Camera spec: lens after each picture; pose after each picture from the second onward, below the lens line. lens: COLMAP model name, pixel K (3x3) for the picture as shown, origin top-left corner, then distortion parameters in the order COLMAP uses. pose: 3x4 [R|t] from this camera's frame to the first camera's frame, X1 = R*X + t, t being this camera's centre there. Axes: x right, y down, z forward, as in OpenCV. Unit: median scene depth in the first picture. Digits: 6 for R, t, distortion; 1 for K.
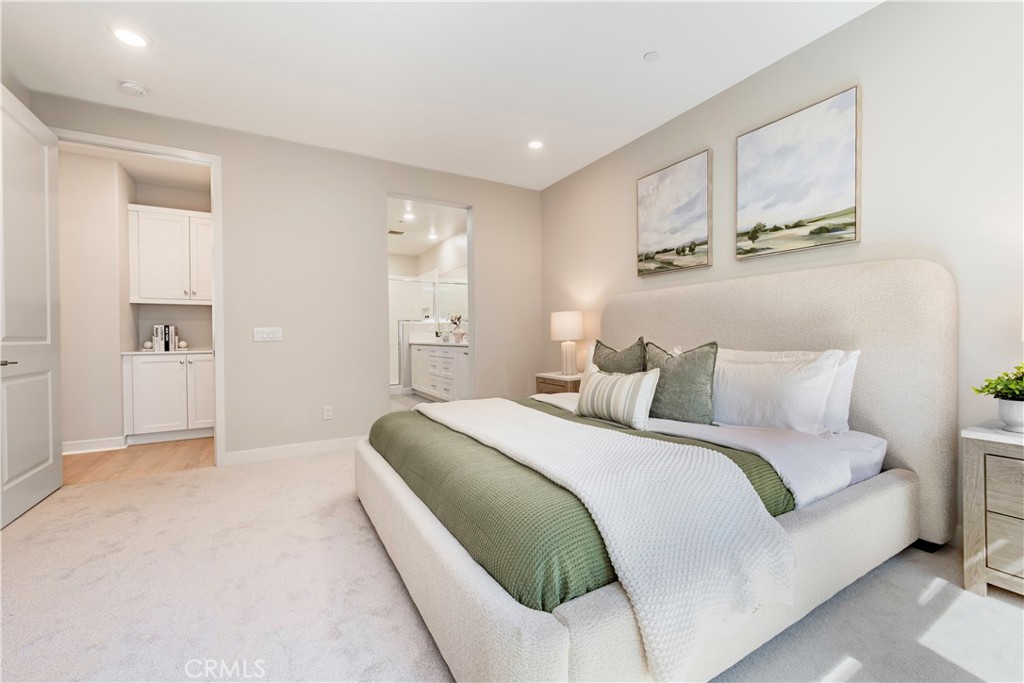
lens RADIAL K [[410.2, 0, 513.8], [0, 410.2, 338.3], [0, 0, 1]] dist [-0.002827, 0.000062]
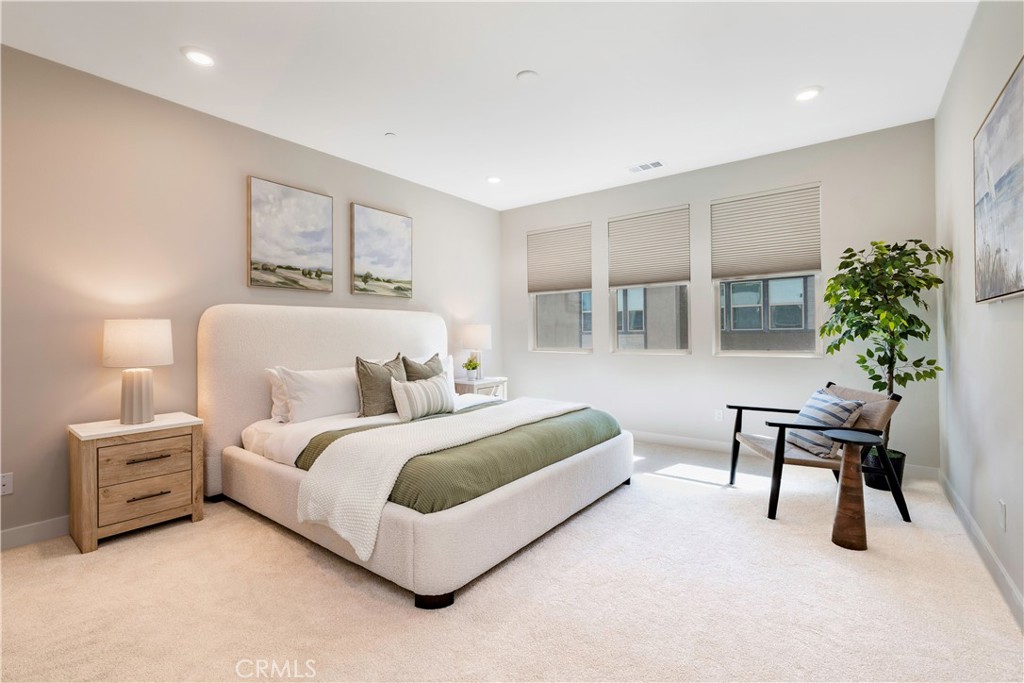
lens RADIAL K [[449.8, 0, 514.0], [0, 449.8, 335.6], [0, 0, 1]] dist [0.000982, 0.000029]
pose [[-0.384828, 0.002206, 0.922986, -0.916448], [0.011818, 0.999927, 0.002538, -0.045823], [-0.922913, 0.011885, -0.384826, 0.972950]]
